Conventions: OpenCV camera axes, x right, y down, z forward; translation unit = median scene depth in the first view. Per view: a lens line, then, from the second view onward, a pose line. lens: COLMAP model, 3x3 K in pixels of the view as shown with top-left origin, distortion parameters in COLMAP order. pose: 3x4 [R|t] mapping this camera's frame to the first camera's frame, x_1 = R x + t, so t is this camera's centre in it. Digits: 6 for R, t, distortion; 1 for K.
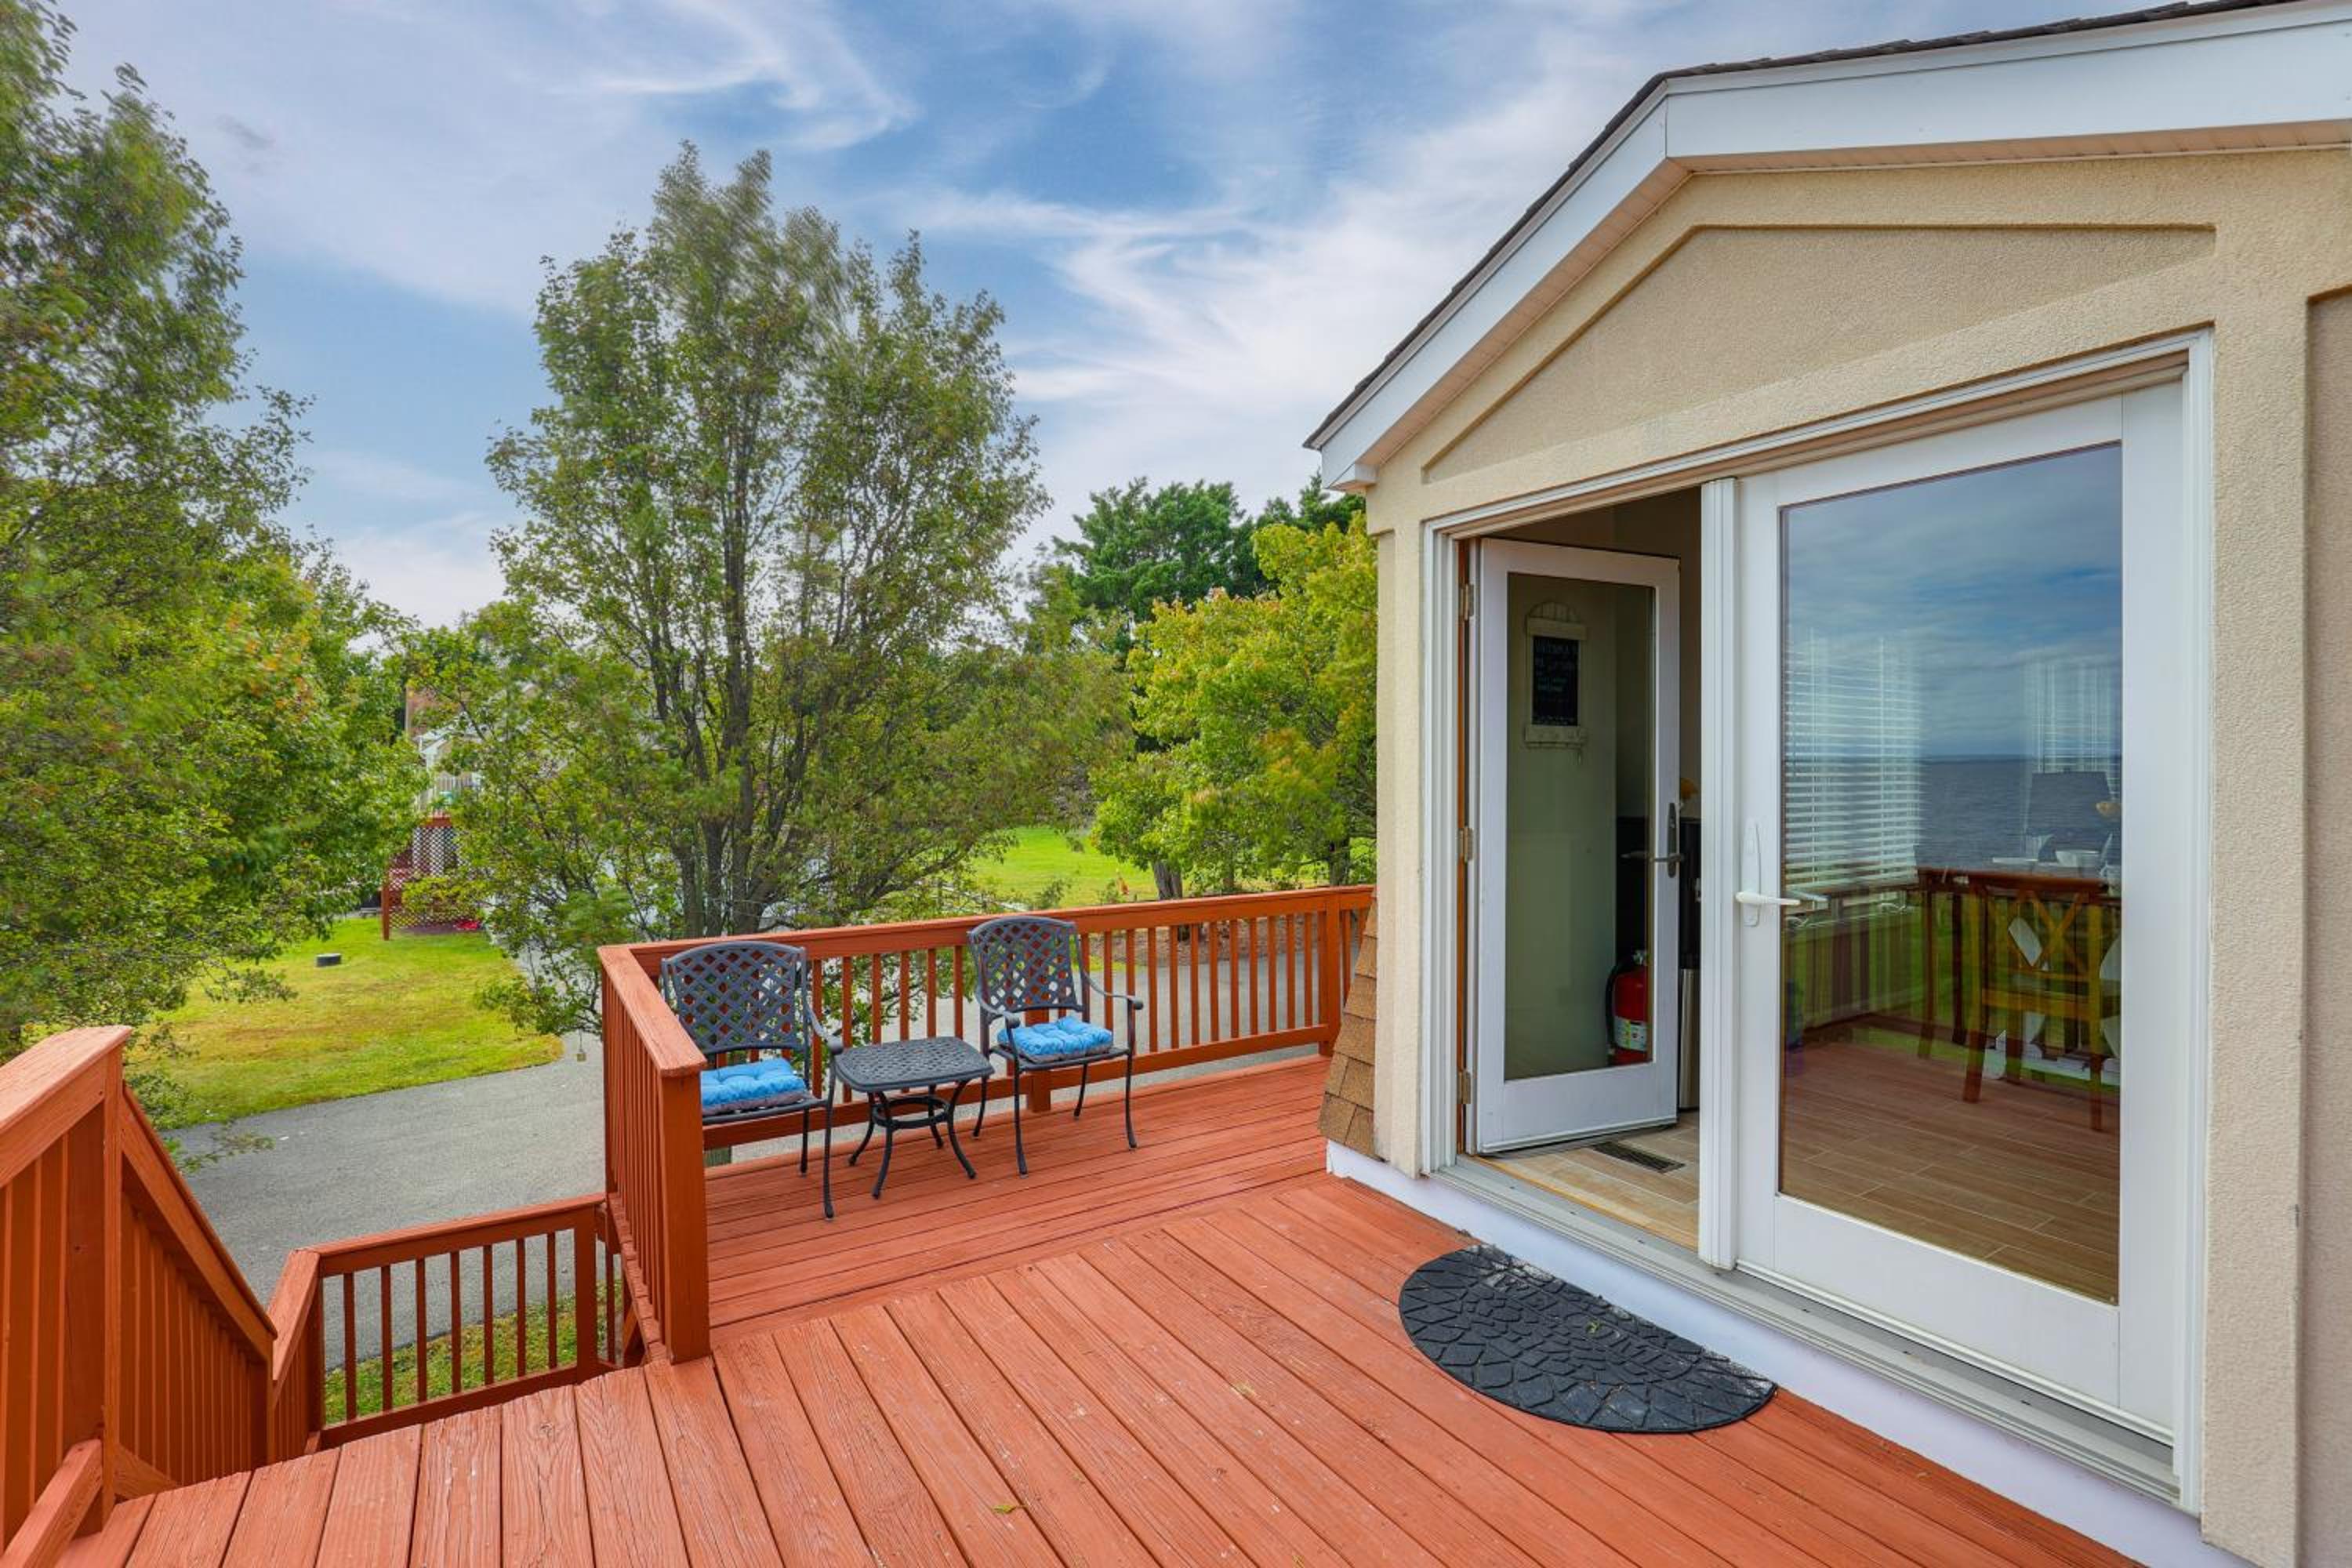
lens RADIAL K [[1119.3, 0, 1176.0], [0, 1119.3, 784.0], [0, 0, 1]] dist [-0.000334, -0.000229]
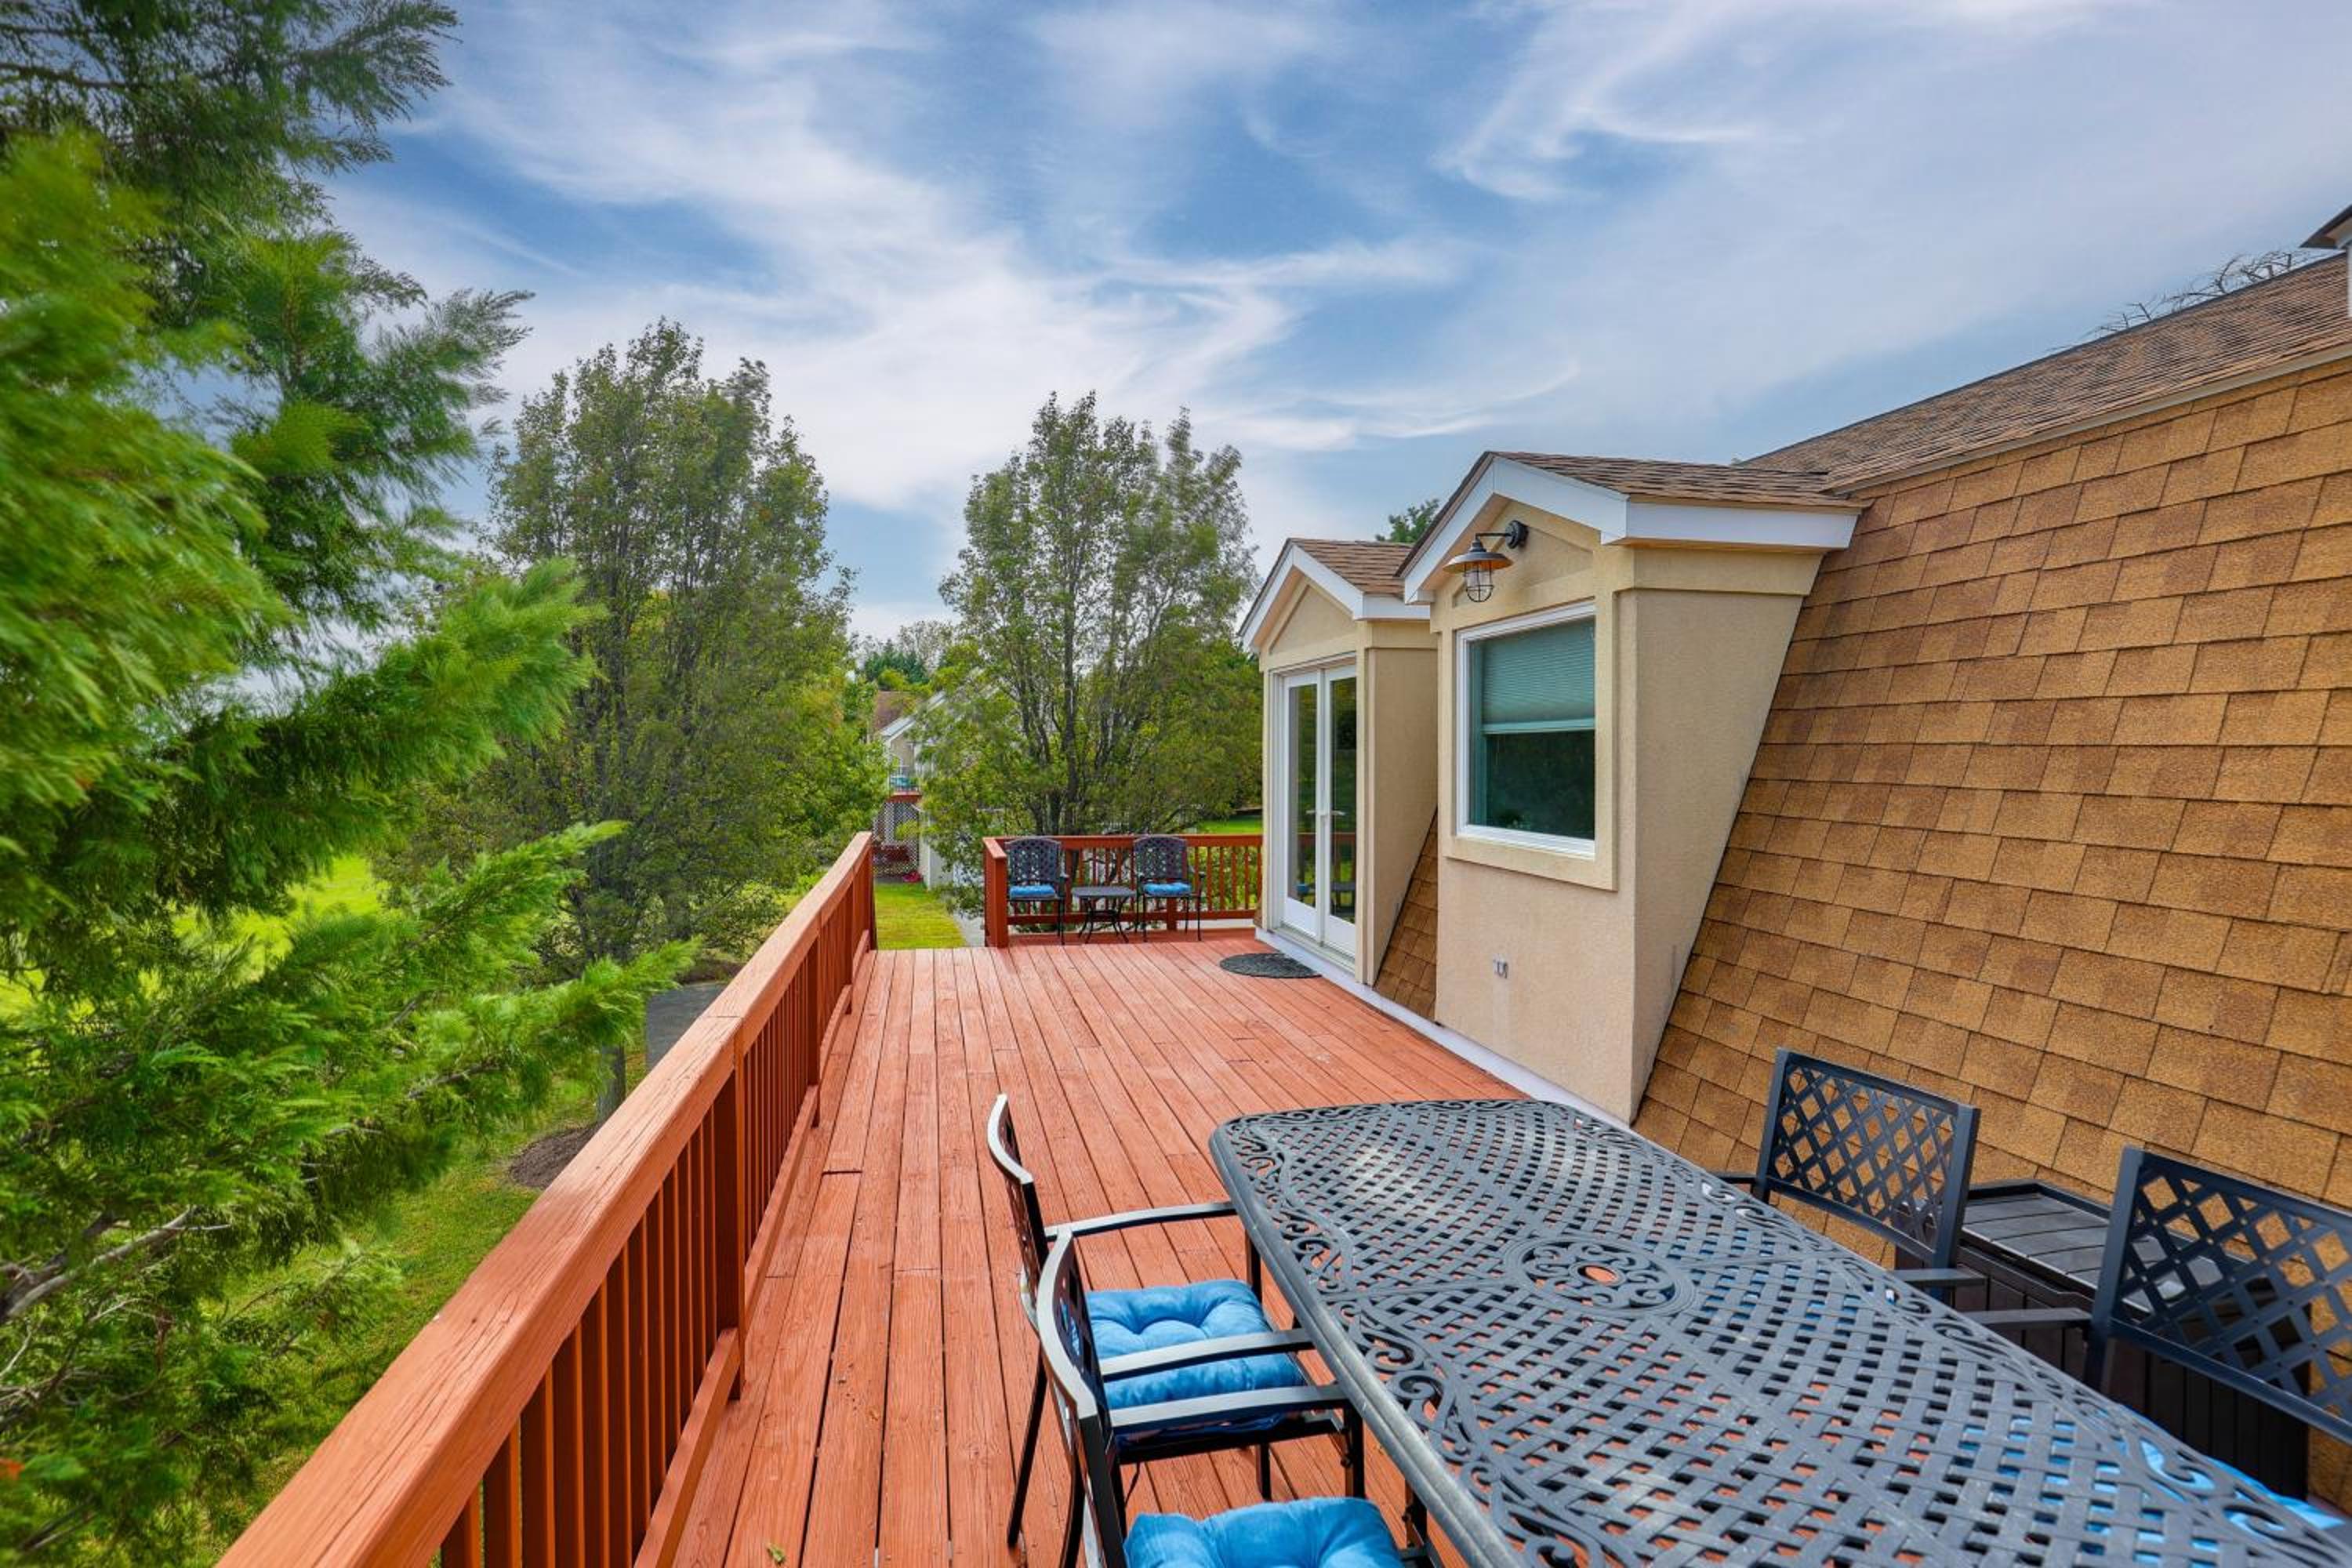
lens RADIAL K [[1119.3, 0, 1176.0], [0, 1119.3, 784.0], [0, 0, 1]] dist [-0.000334, -0.000229]
pose [[0.964870, 0.026164, -0.261422, 0.197637], [-0.025542, 0.999657, 0.005776, 0.002293], [0.261483, 0.001105, 0.965207, -0.558633]]
